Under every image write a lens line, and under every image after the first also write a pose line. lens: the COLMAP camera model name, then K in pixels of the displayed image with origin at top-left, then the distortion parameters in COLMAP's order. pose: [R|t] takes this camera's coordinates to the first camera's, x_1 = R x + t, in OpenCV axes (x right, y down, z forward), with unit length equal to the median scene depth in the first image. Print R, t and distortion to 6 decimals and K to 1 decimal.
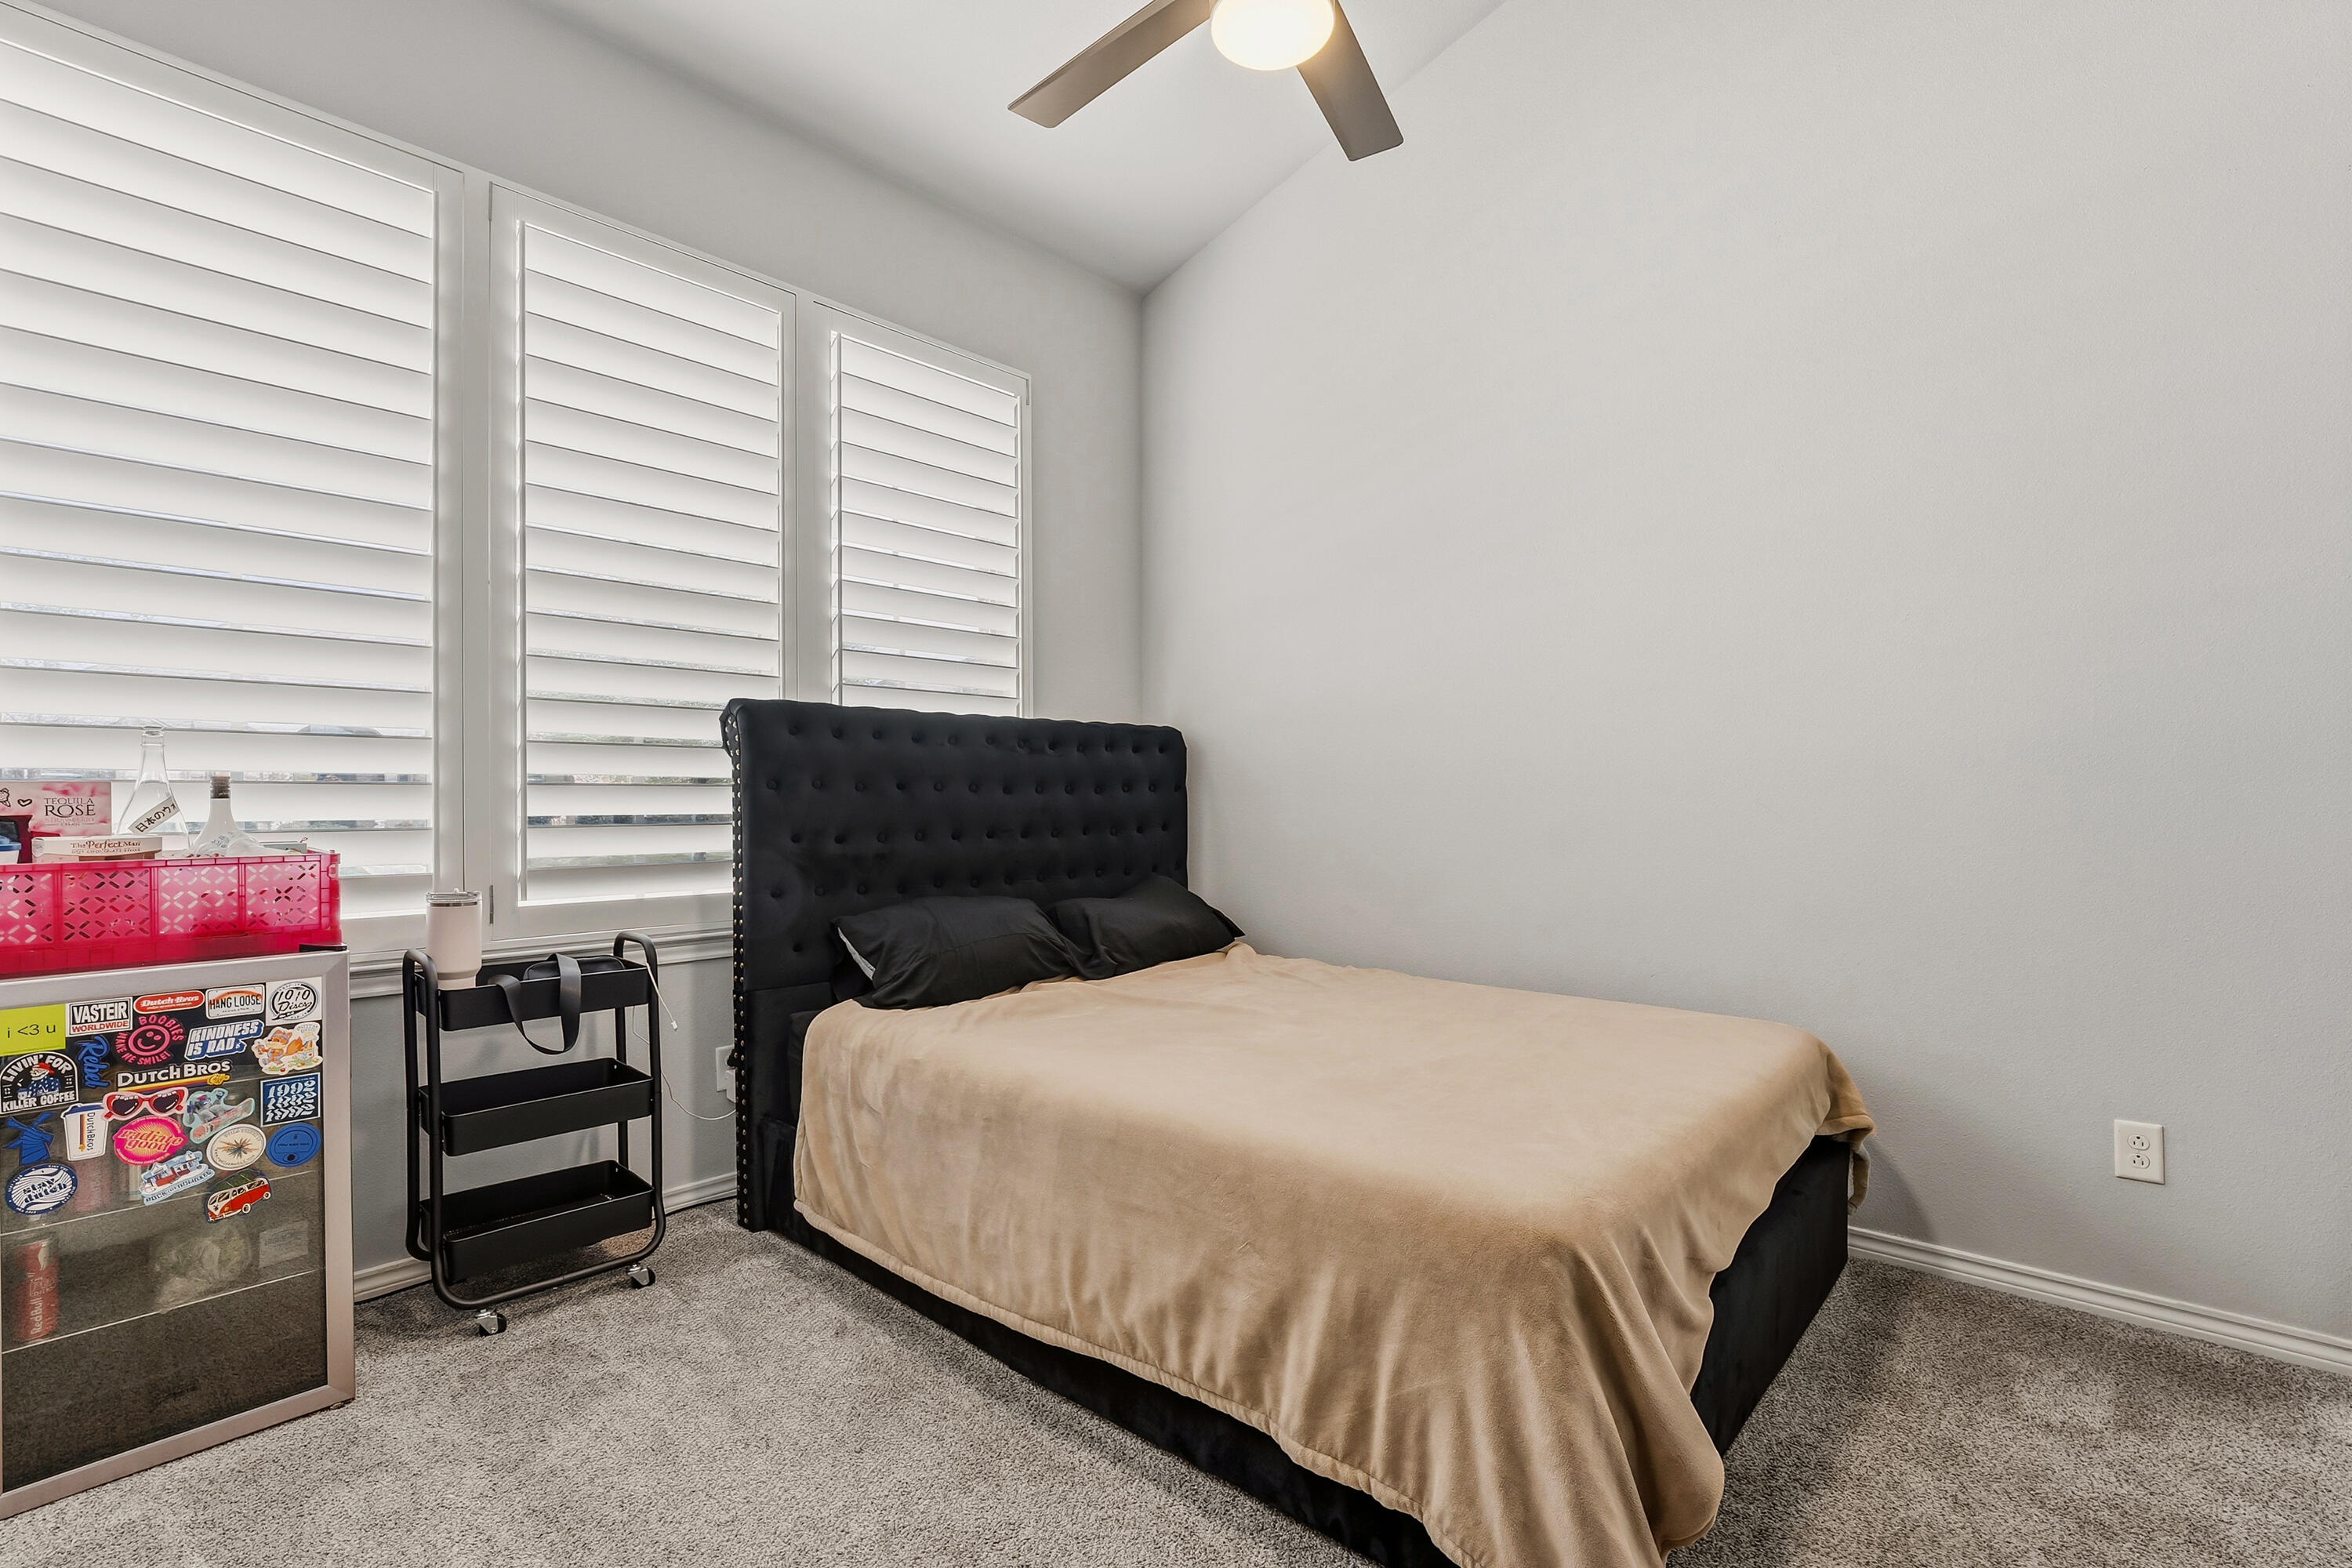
lens RADIAL K [[1062.0, 0, 1225.0], [0, 1062.0, 792.5], [0, 0, 1]] dist [0.008269, 0.001055]
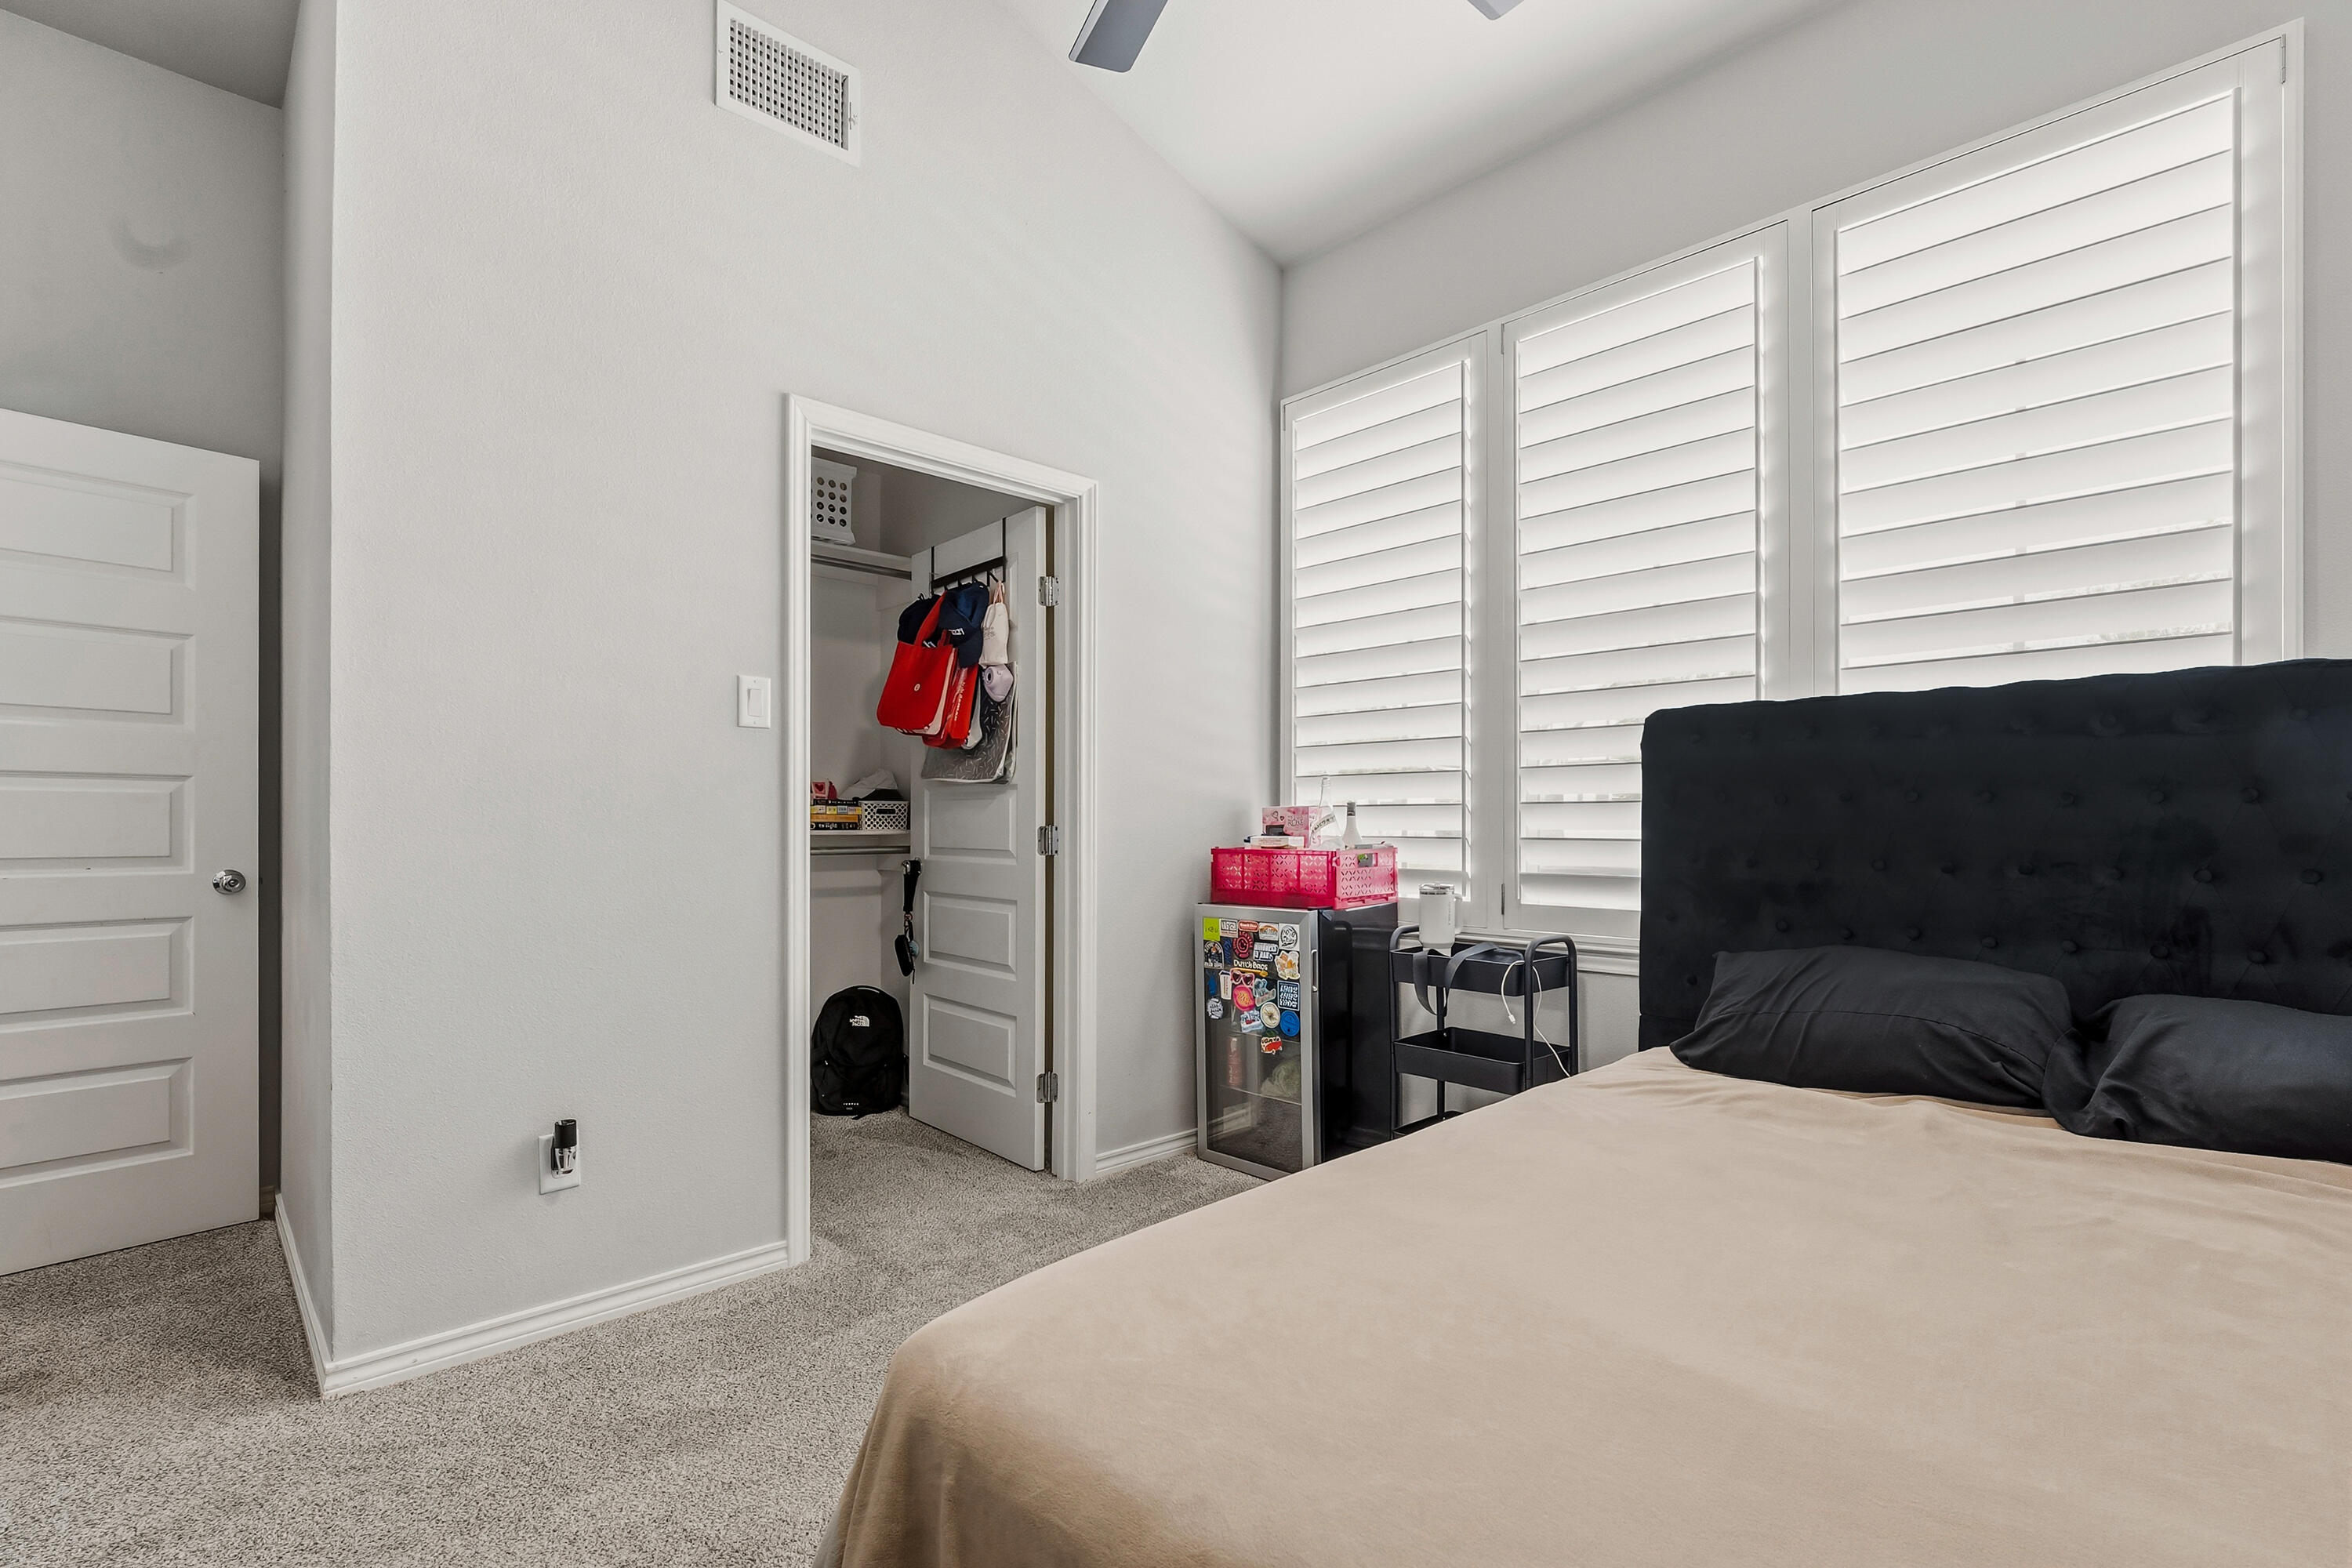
lens RADIAL K [[1087.1, 0, 1154.1], [0, 1087.1, 816.8], [0, 0, 1]] dist [-0.003075, -0.000251]
pose [[-0.103358, -0.000675, -0.994644, 0.686067], [0.009821, 0.999950, -0.001699, 0.006086], [0.994596, -0.009944, -0.103346, 0.786734]]
